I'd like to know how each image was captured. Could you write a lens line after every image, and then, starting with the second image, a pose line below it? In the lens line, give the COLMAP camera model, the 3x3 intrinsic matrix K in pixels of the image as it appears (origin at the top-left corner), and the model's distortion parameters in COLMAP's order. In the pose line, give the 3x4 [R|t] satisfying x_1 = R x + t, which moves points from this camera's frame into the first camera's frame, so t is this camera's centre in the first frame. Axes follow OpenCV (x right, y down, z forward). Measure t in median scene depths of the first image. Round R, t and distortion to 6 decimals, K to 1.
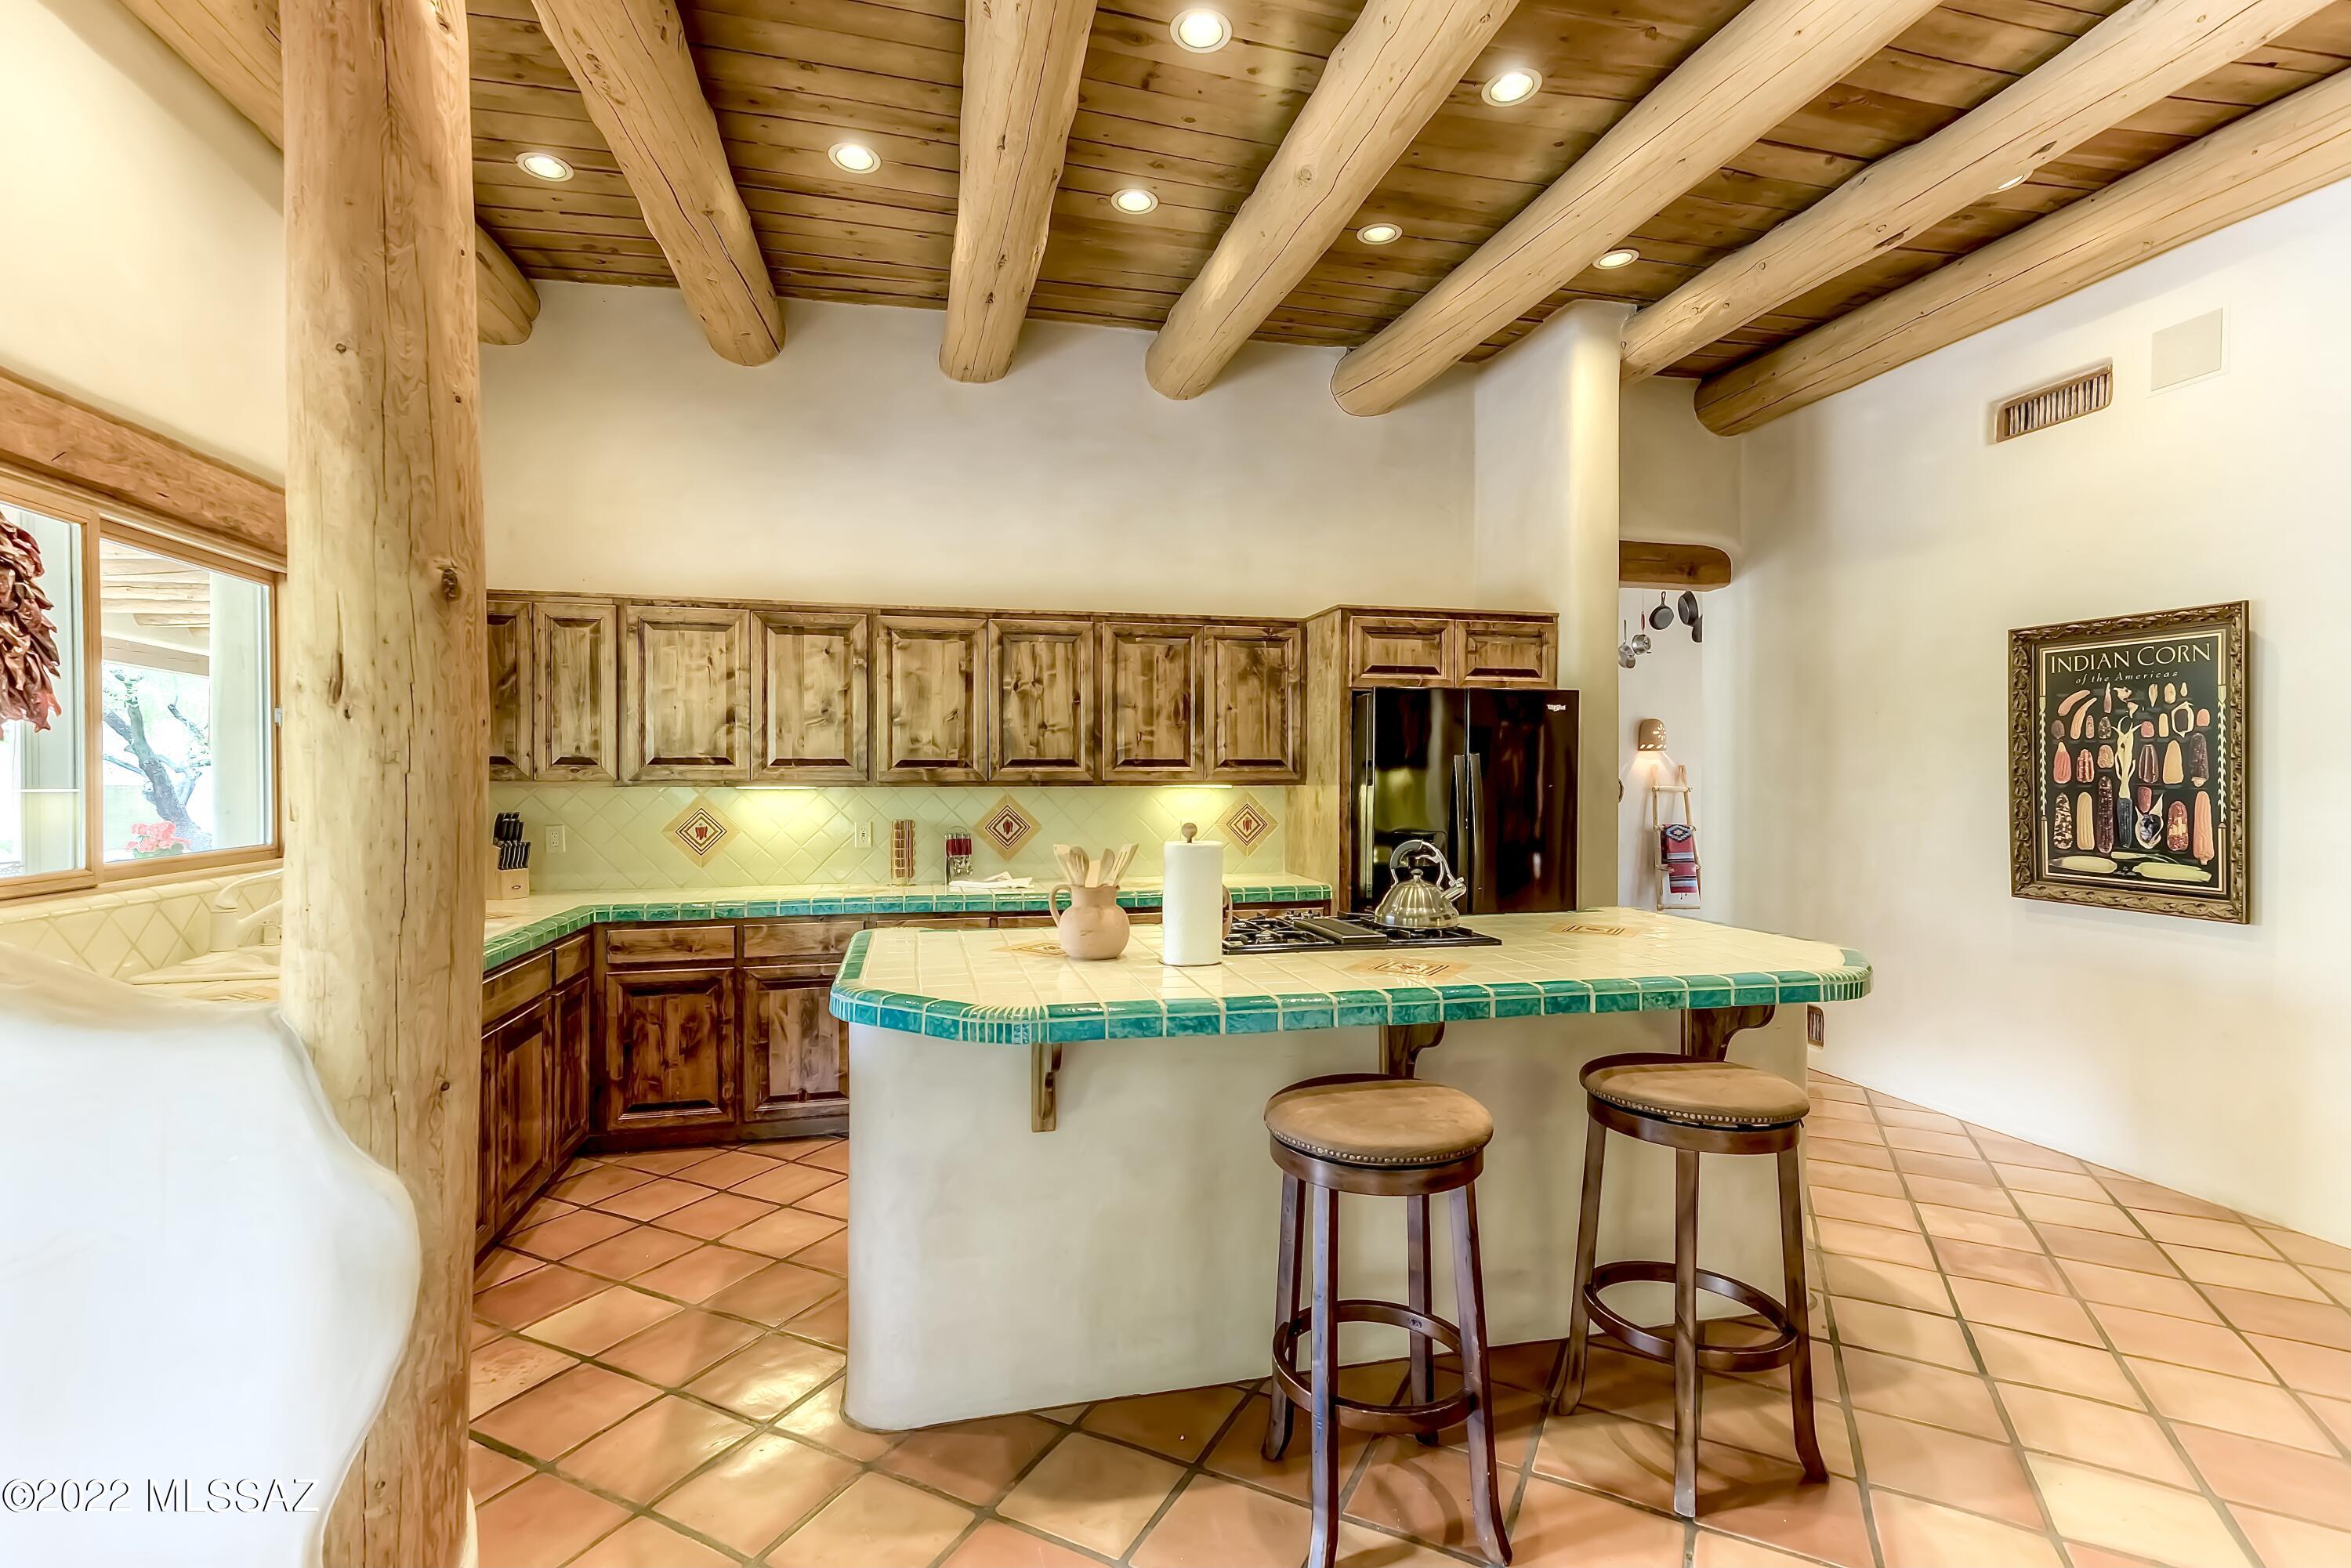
lens RADIAL K [[1086.0, 0, 1186.5], [0, 1086.0, 775.5], [0, 0, 1]] dist [0.002266, -0.000075]
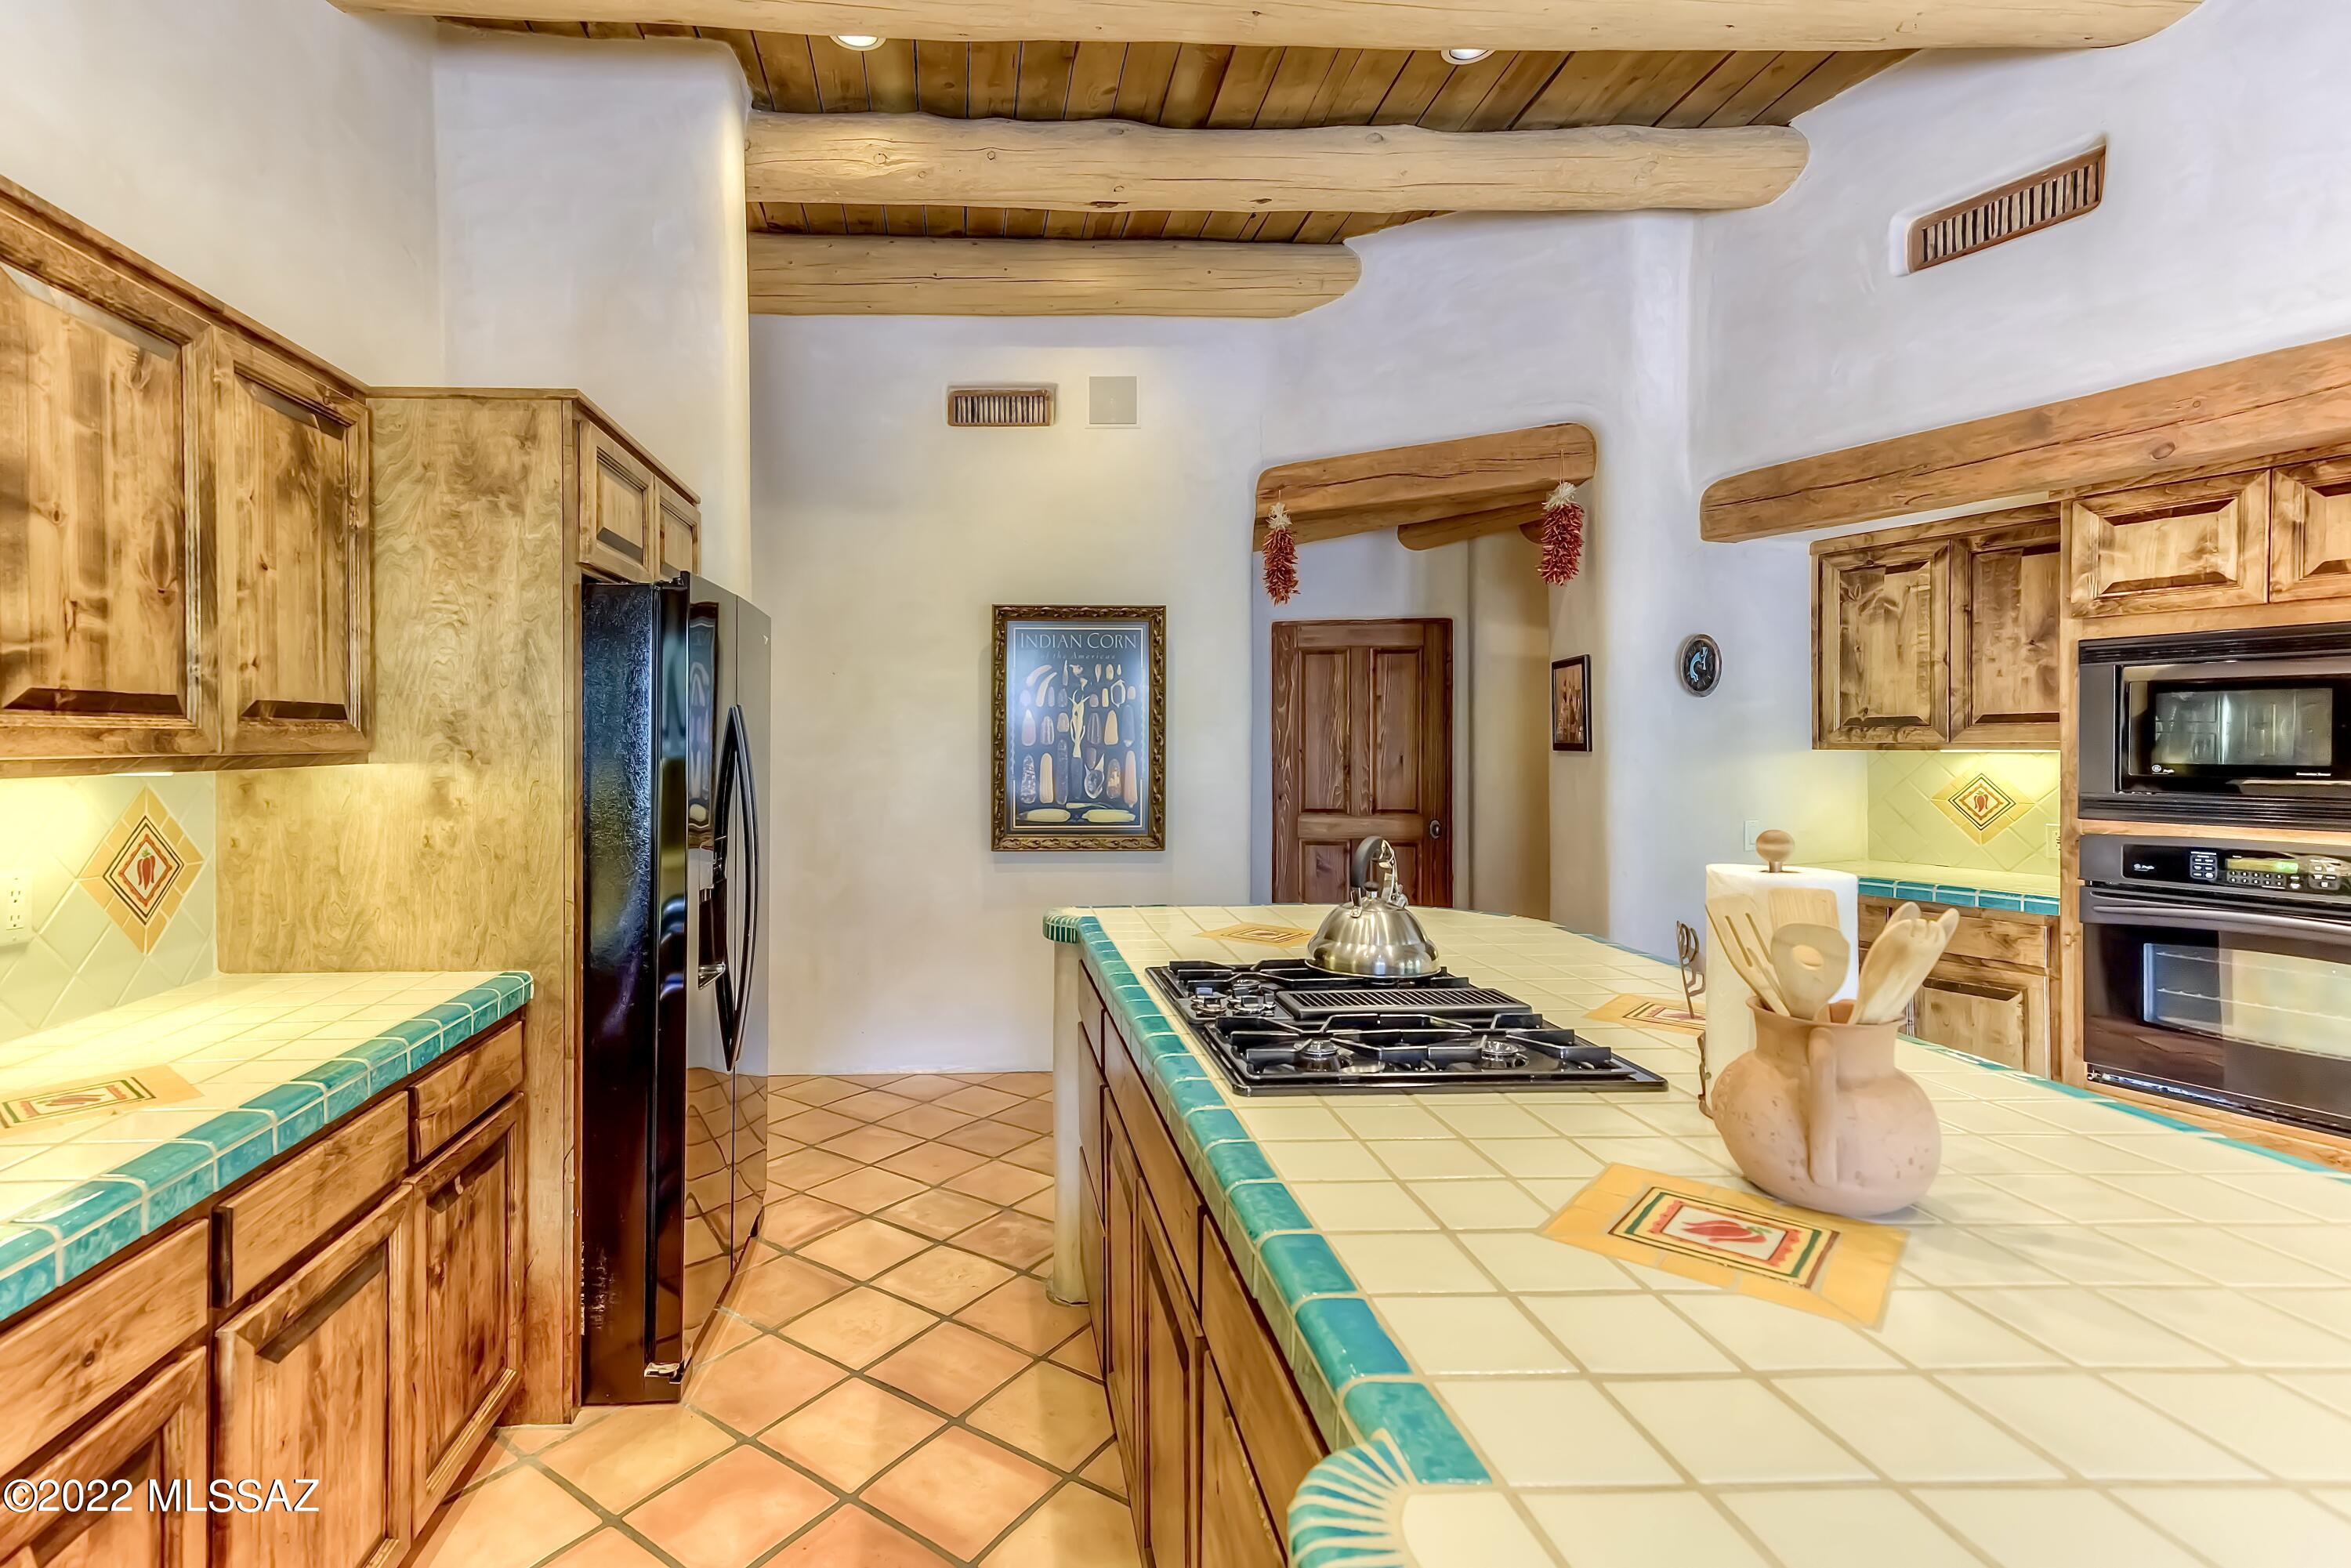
lens RADIAL K [[1086.0, 0, 1202.3], [0, 1086.0, 739.1], [0, 0, 1]] dist [0.002266, -0.000075]
pose [[0.206075, -0.001771, 0.978535, -0.274350], [0.008656, 0.999963, -0.000014, 0.001821], [-0.978498, 0.008473, 0.206083, 0.616006]]
